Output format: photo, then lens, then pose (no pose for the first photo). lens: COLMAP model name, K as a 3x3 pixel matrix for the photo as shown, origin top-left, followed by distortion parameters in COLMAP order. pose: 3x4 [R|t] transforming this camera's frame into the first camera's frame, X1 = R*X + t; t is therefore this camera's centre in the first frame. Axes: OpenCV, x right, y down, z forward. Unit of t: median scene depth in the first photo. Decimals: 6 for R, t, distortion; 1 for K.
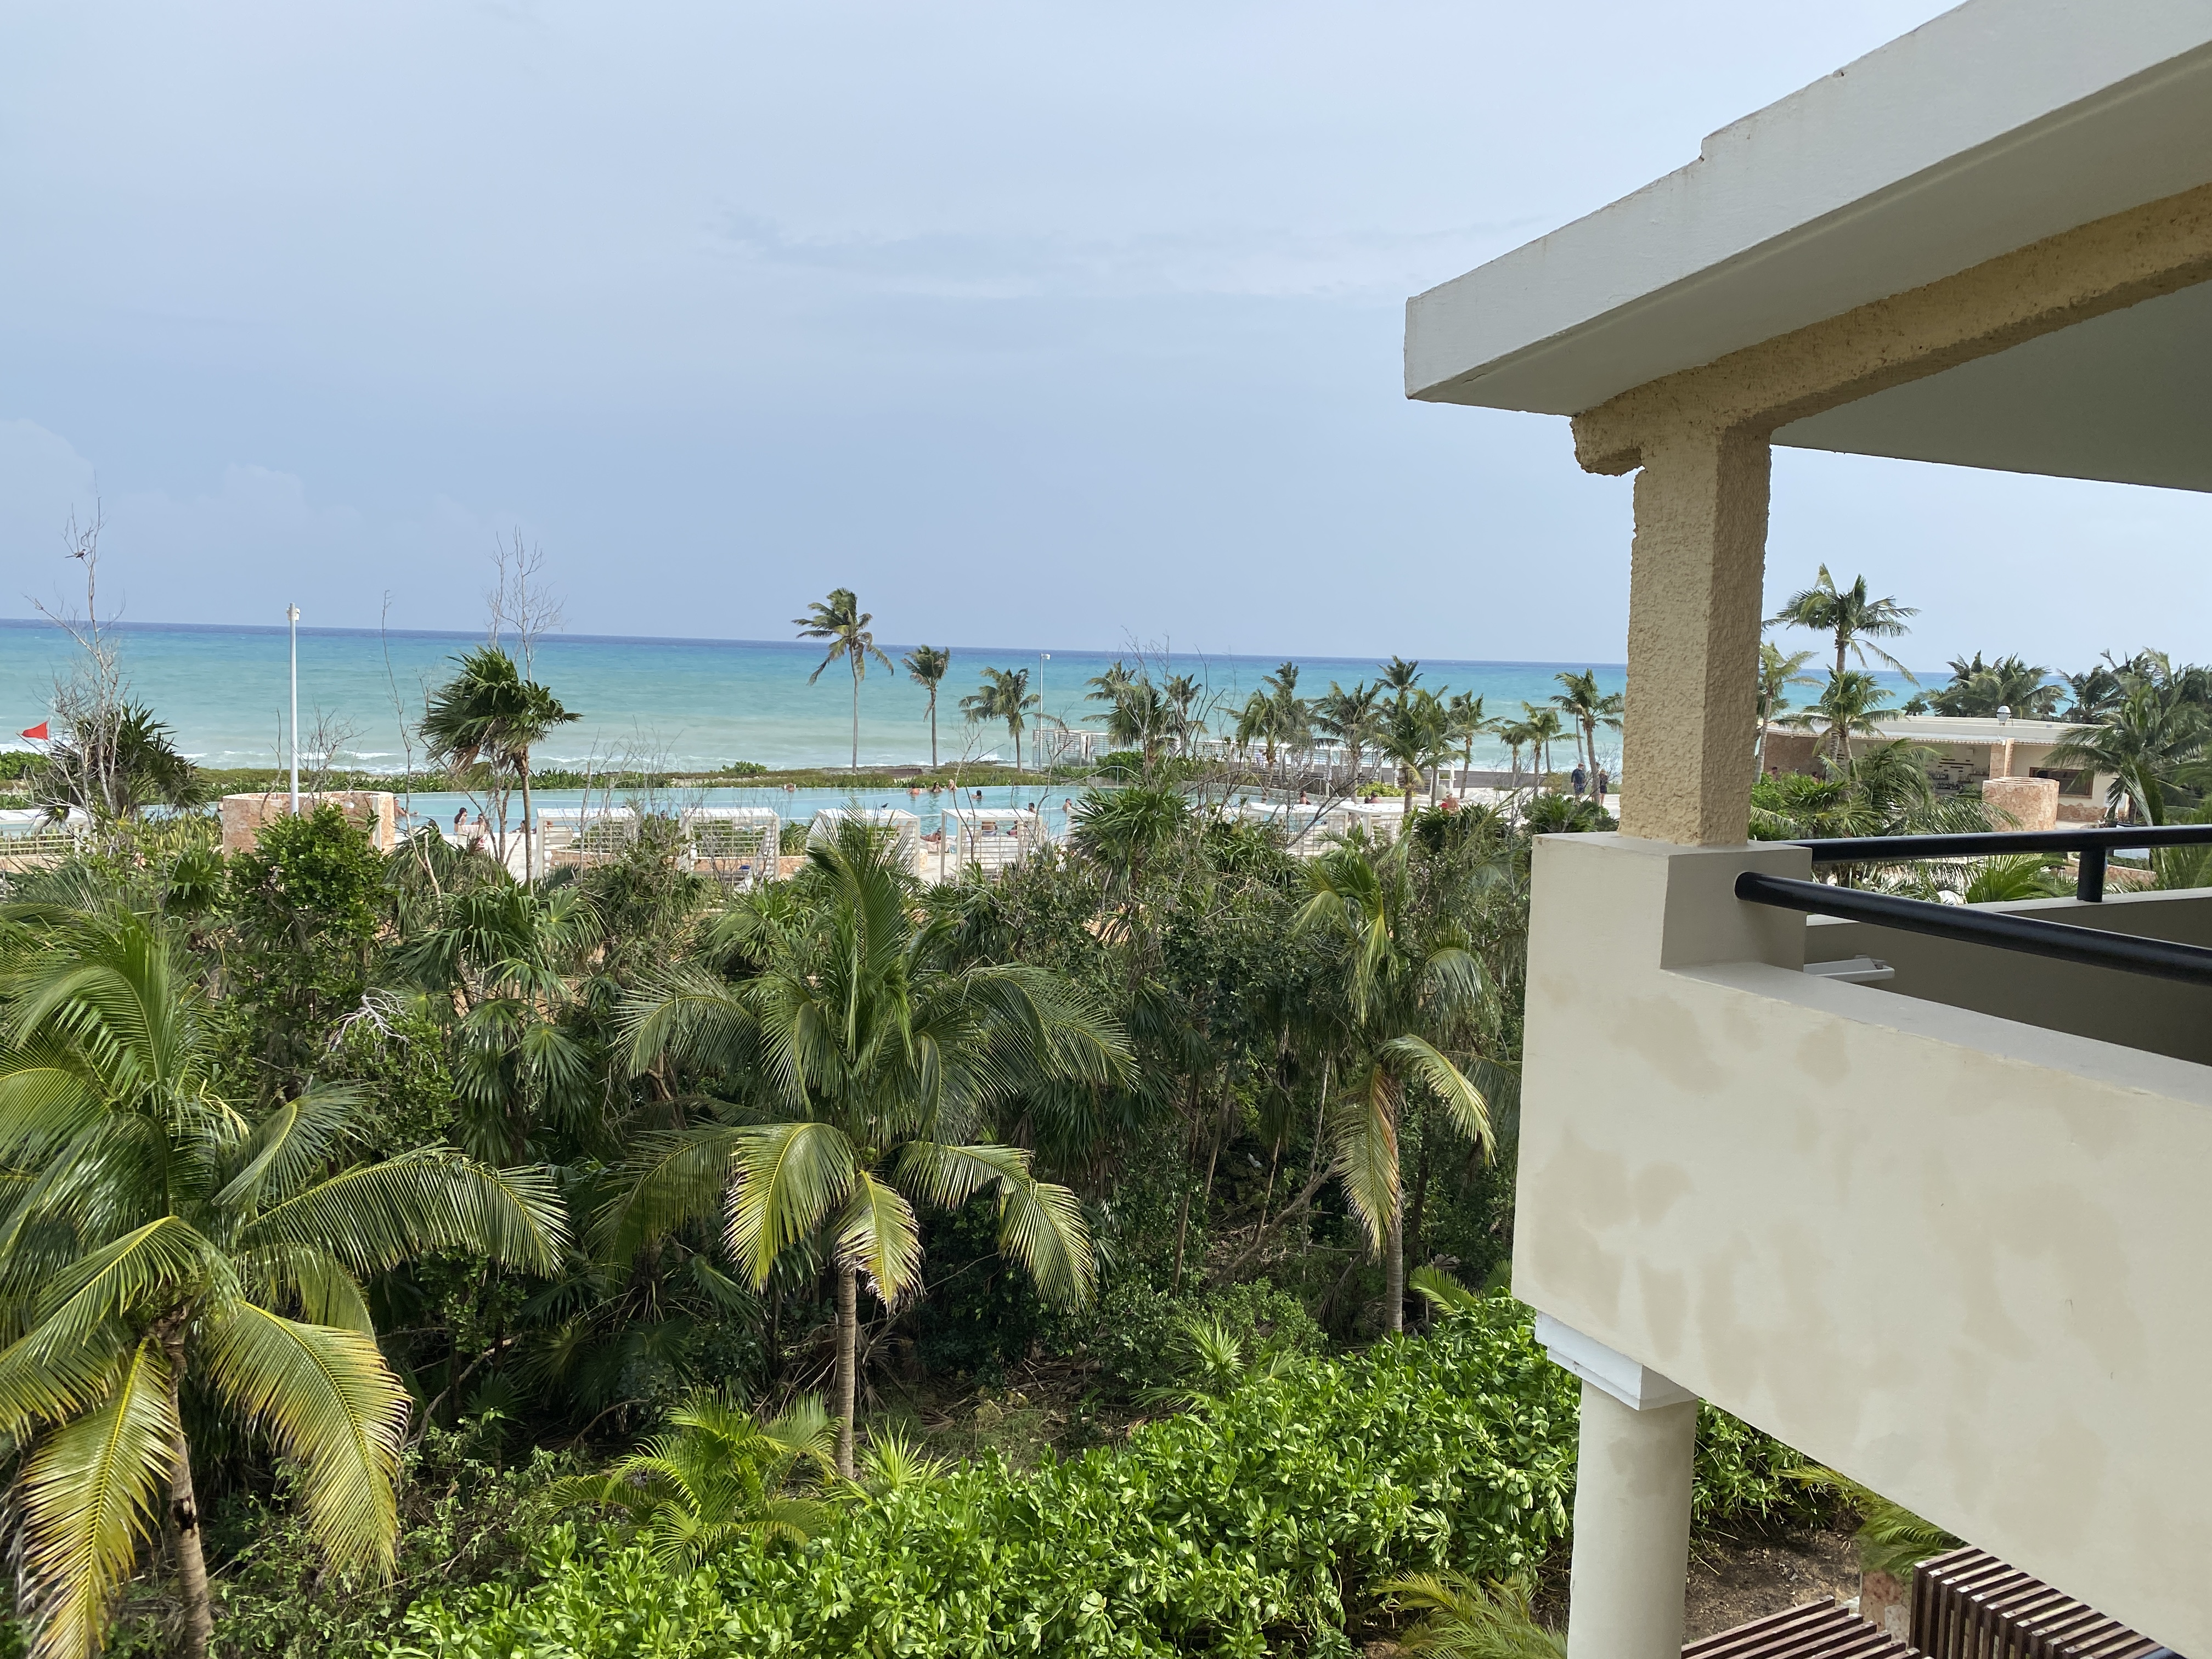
lens RADIAL K [[1651.3, 0, 1105.7], [0, 1651.3, 778.4], [0, 0, 1]] dist [0.025535, -0.038046]
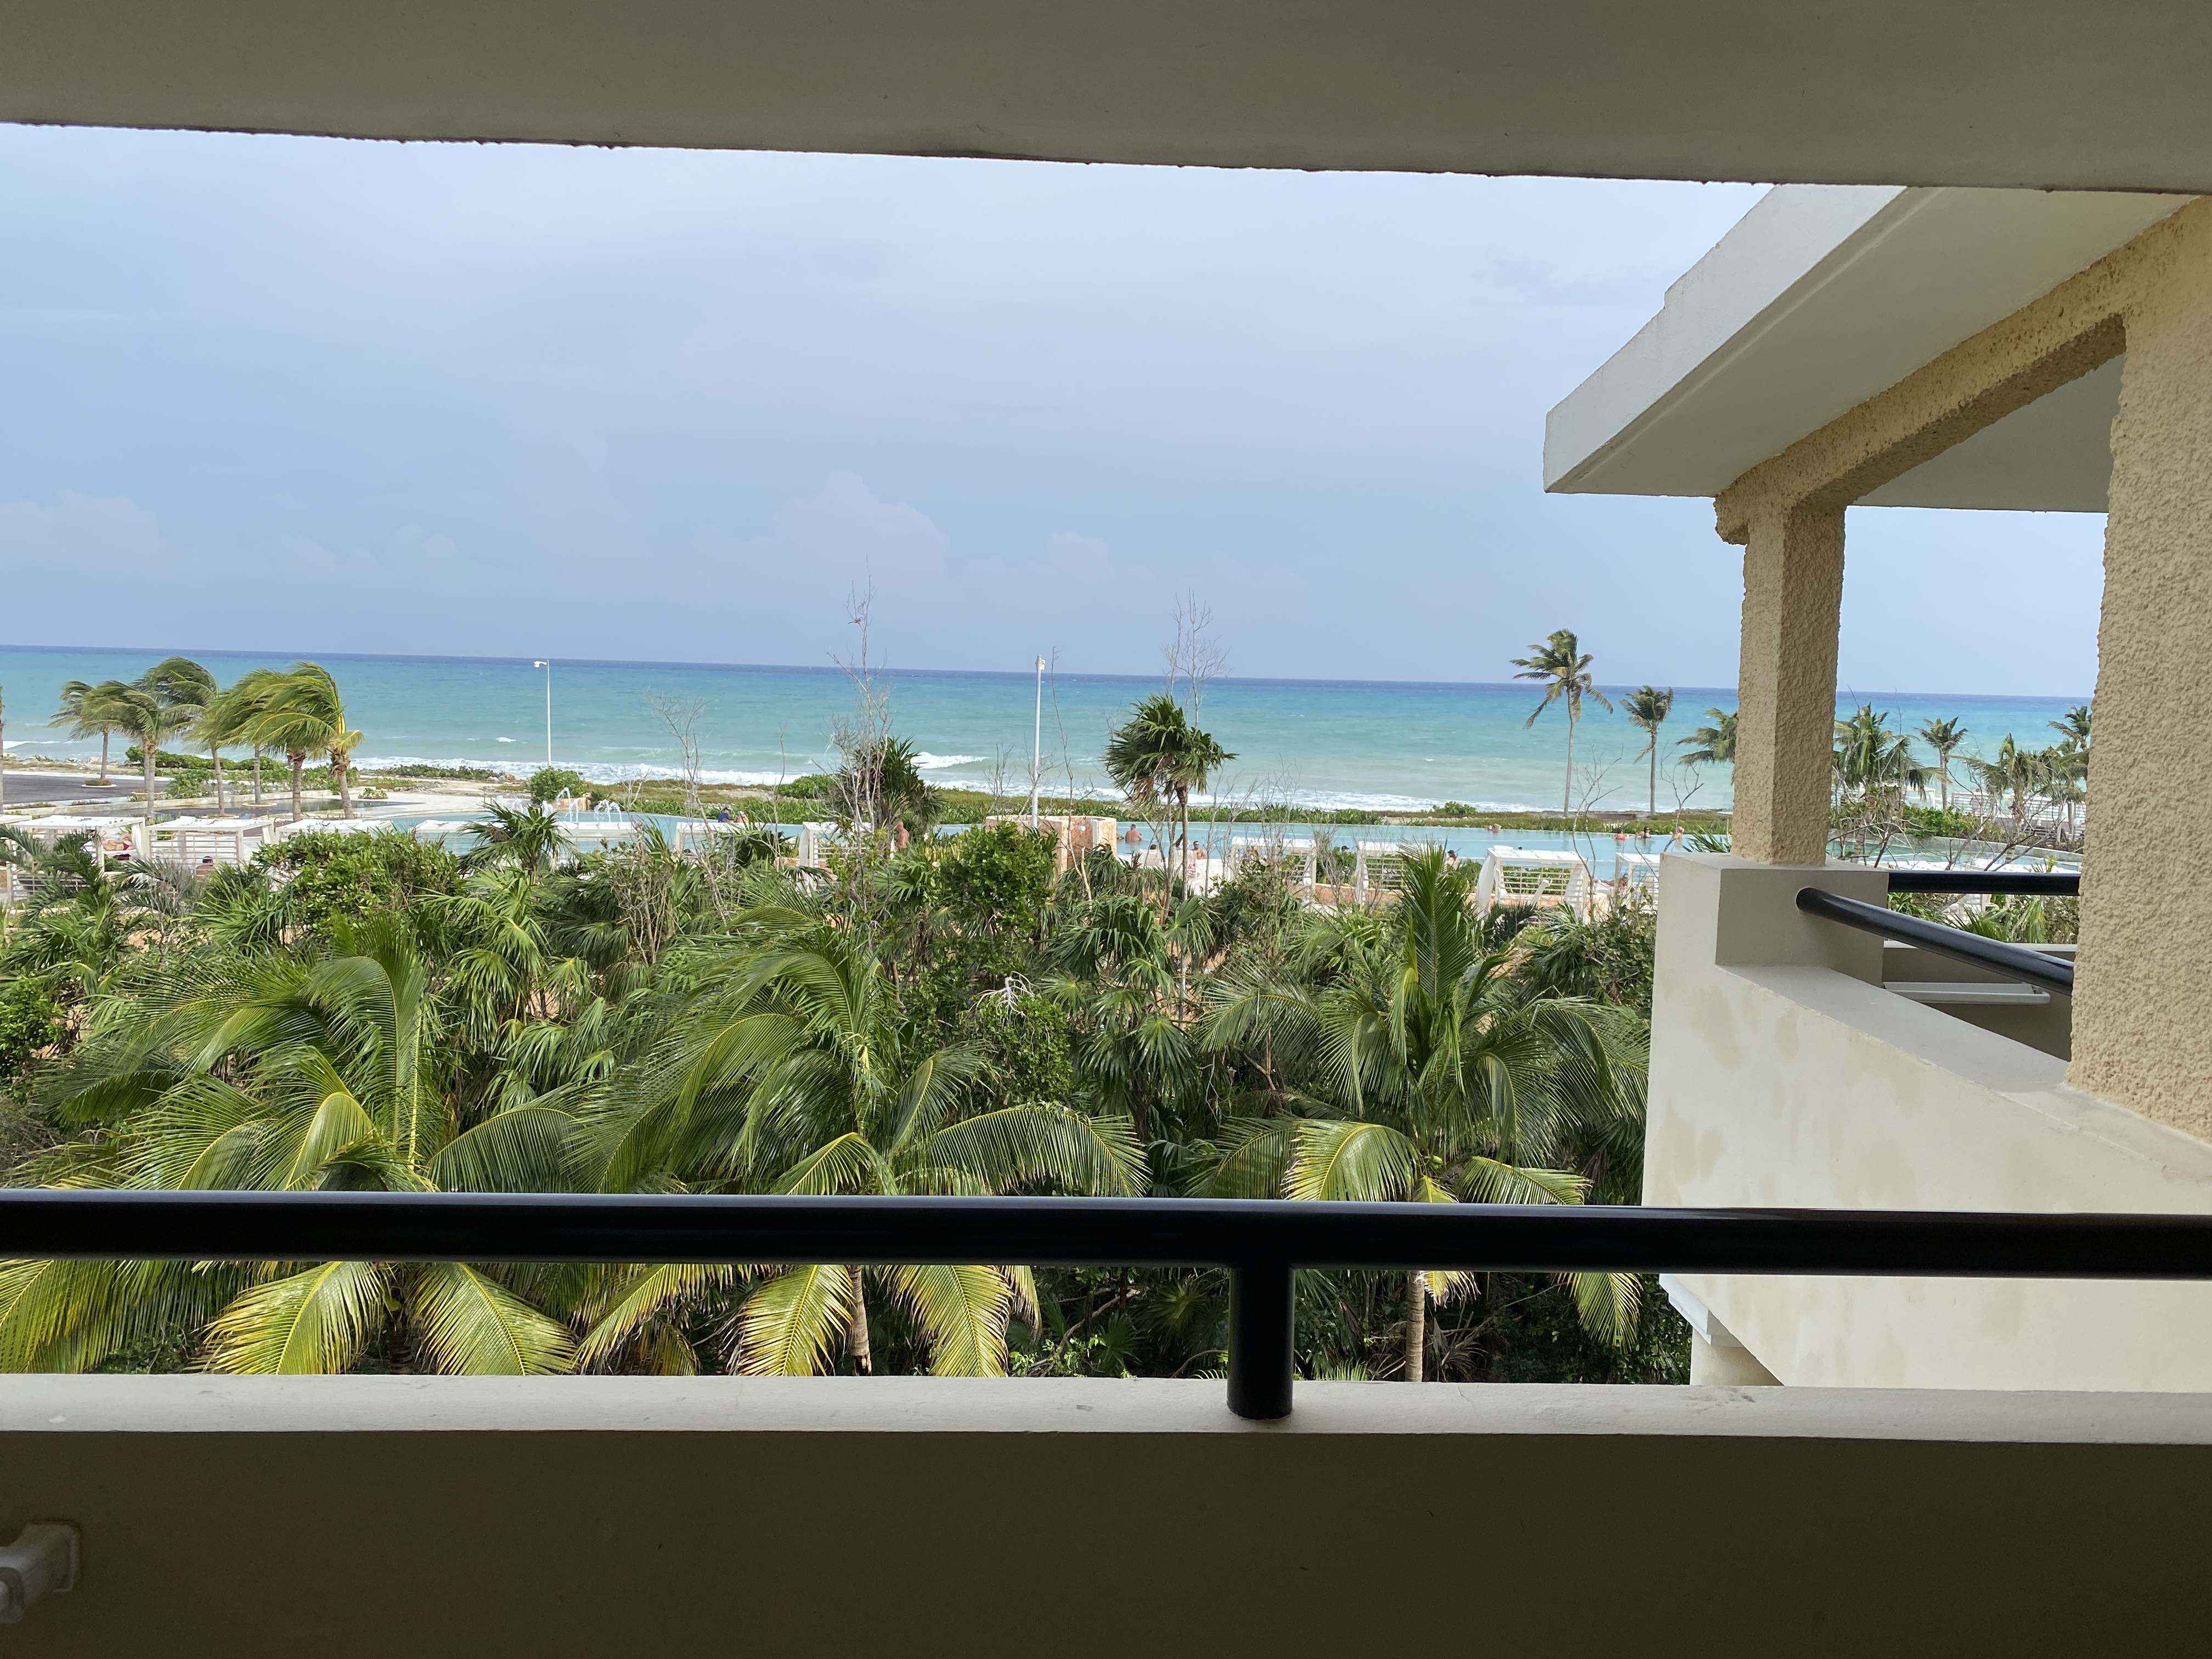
lens RADIAL K [[1651.3, 0, 1105.7], [0, 1651.3, 778.4], [0, 0, 1]] dist [0.025535, -0.038046]
pose [[0.904842, 0.021757, -0.425191, 0.111111], [-0.032430, 0.999314, -0.017880, 0.004314], [0.424510, 0.029968, 0.904927, -0.066954]]
